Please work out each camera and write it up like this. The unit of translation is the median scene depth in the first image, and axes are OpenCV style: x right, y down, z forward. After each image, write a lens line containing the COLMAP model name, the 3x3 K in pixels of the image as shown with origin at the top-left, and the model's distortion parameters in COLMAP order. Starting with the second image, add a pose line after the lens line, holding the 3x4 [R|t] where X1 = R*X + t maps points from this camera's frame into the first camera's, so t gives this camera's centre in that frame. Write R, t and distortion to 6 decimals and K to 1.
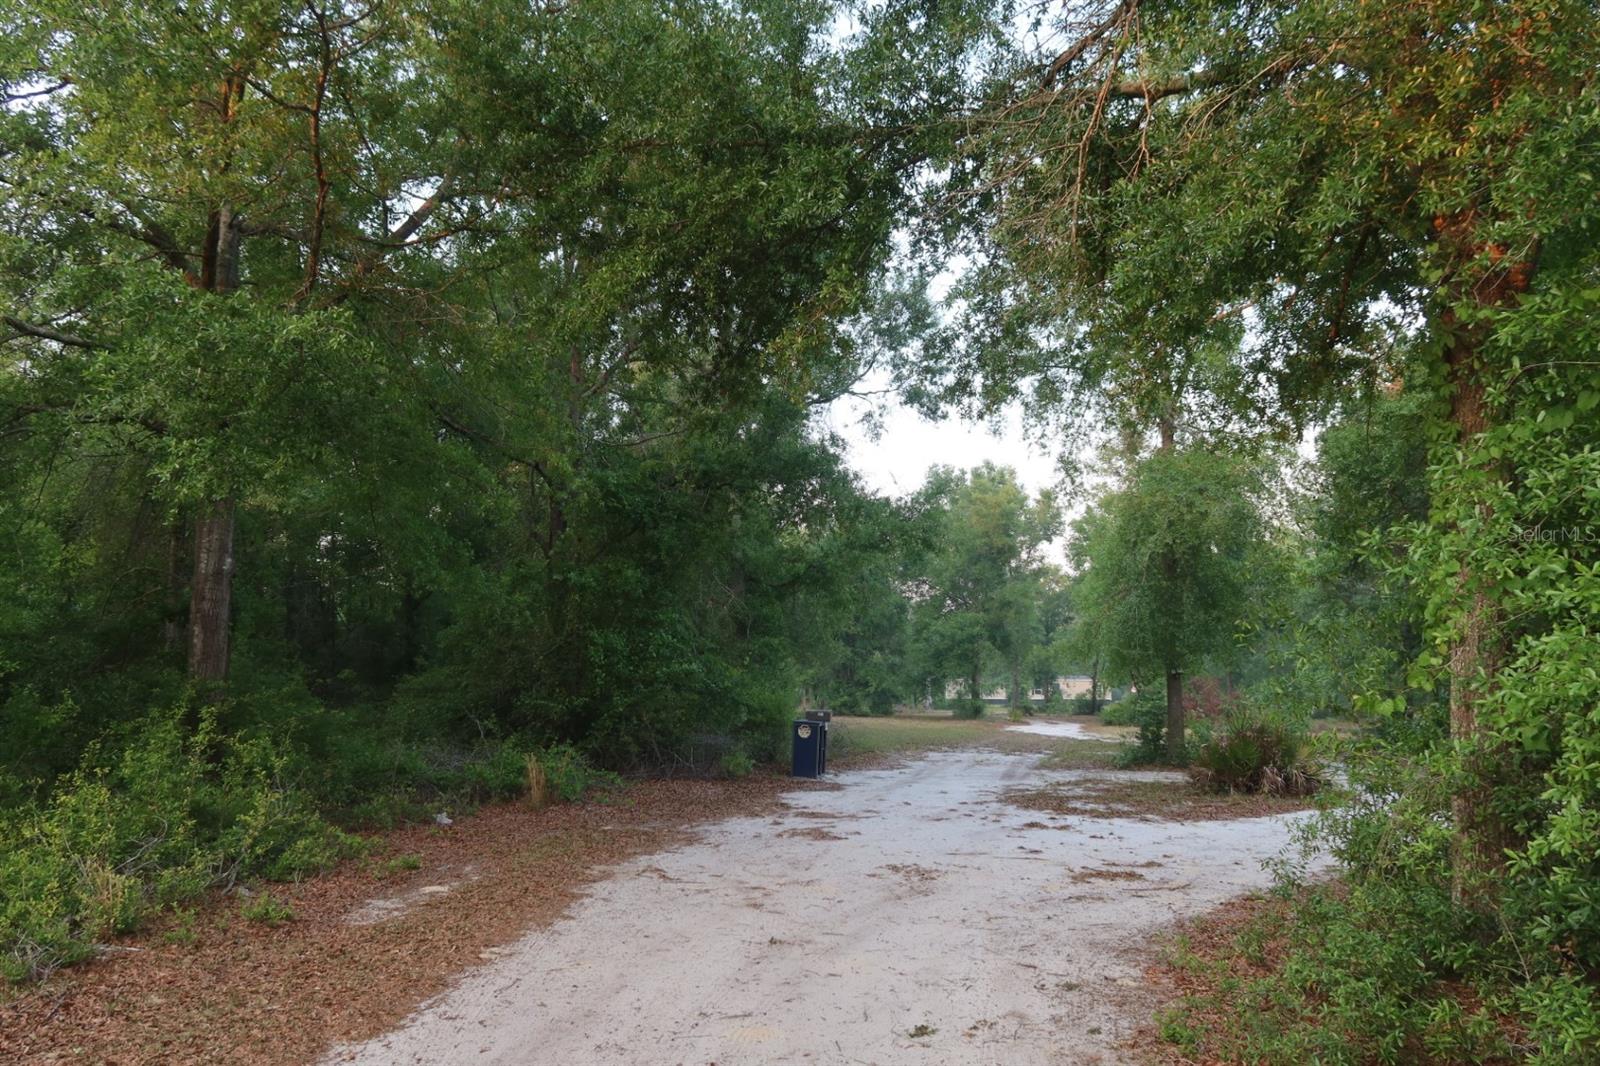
lens RADIAL K [[1101.0, 0, 805.7], [0, 1101.0, 535.1], [0, 0, 1]] dist [-0.028939, 0.012381]
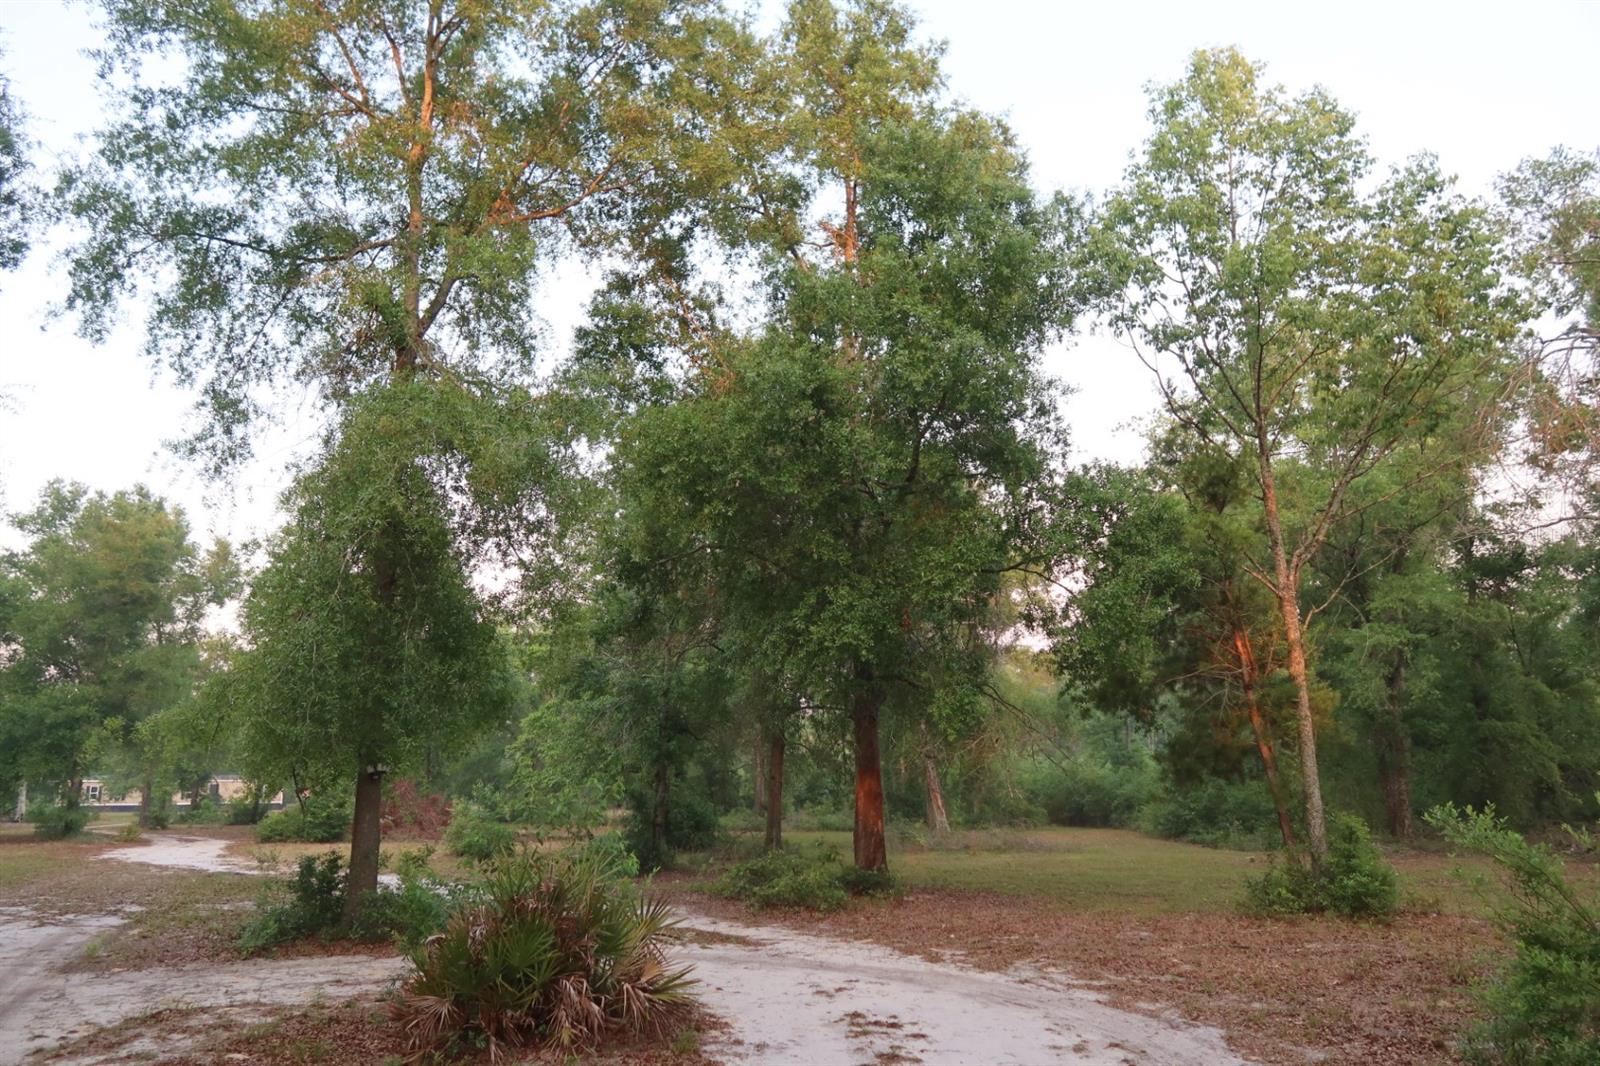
lens RADIAL K [[1101.0, 0, 805.7], [0, 1101.0, 535.1], [0, 0, 1]] dist [-0.028939, 0.012381]
pose [[0.763455, 0.128560, 0.632936, 0.050638], [-0.072680, 0.990865, -0.113593, 0.020015], [-0.641758, 0.040721, 0.765825, 0.158817]]
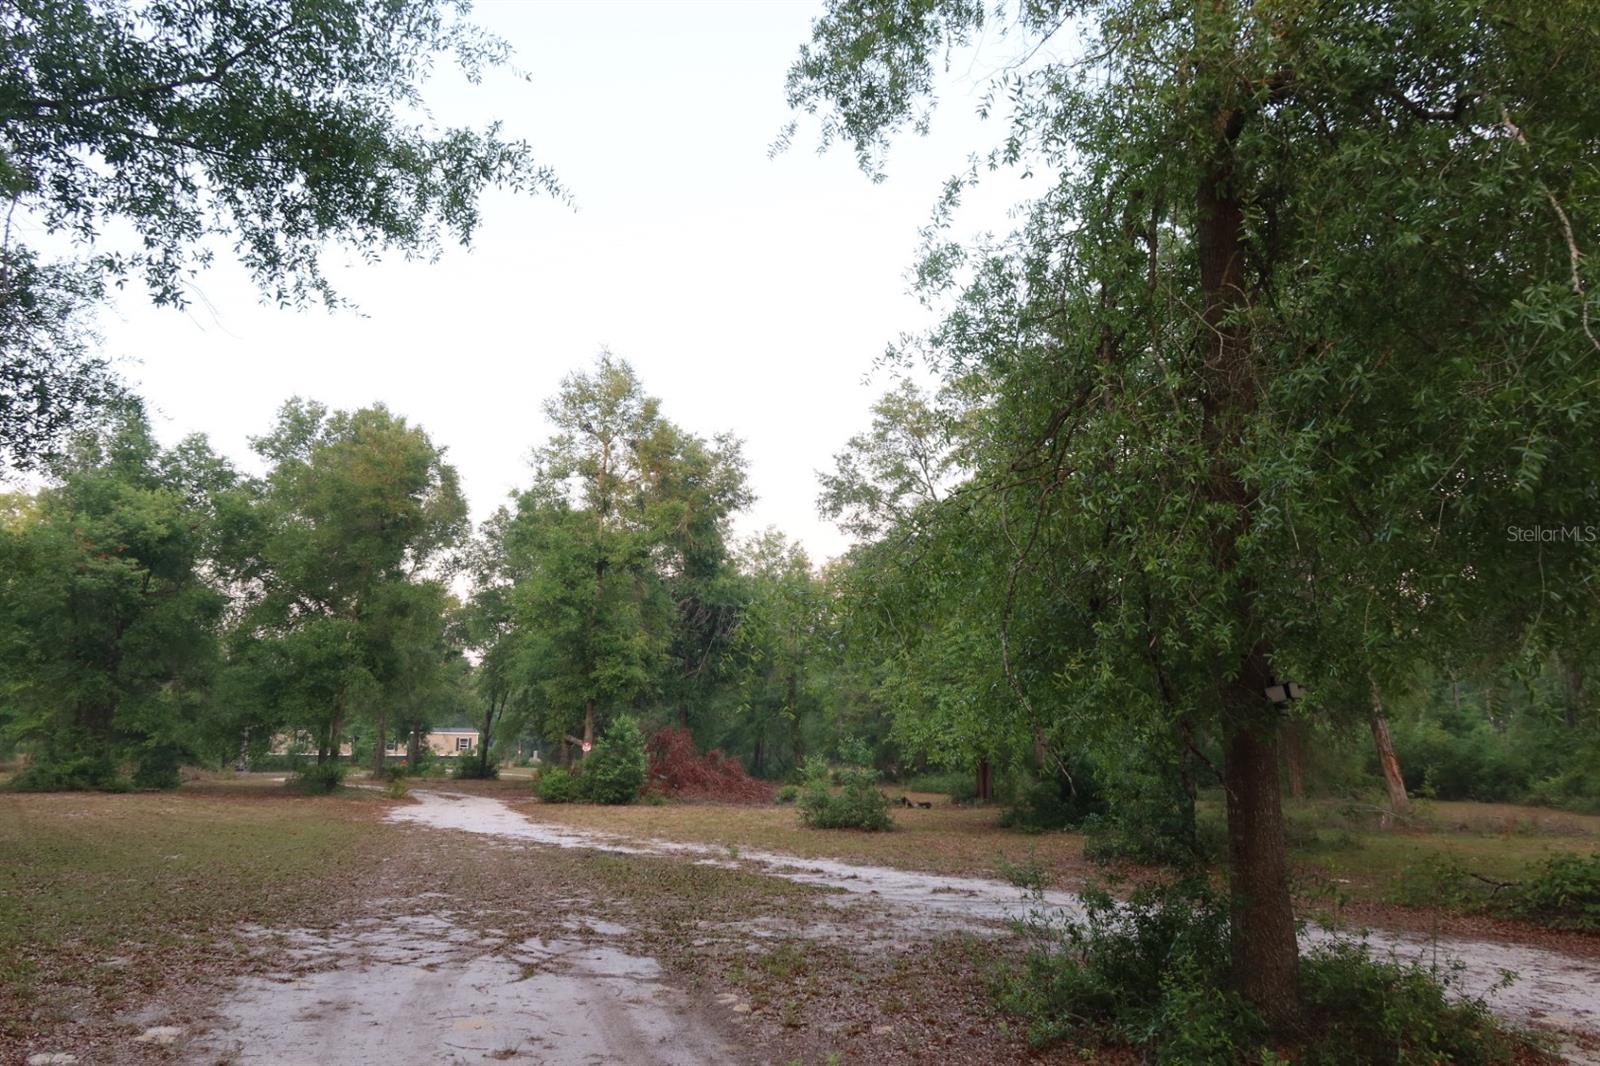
lens RADIAL K [[1101.0, 0, 805.7], [0, 1101.0, 535.1], [0, 0, 1]] dist [-0.028939, 0.012381]
pose [[0.837752, 0.101354, 0.536562, 0.034718], [-0.075359, 0.994680, -0.070230, 0.045228], [-0.540826, 0.018400, 0.840933, 0.330788]]
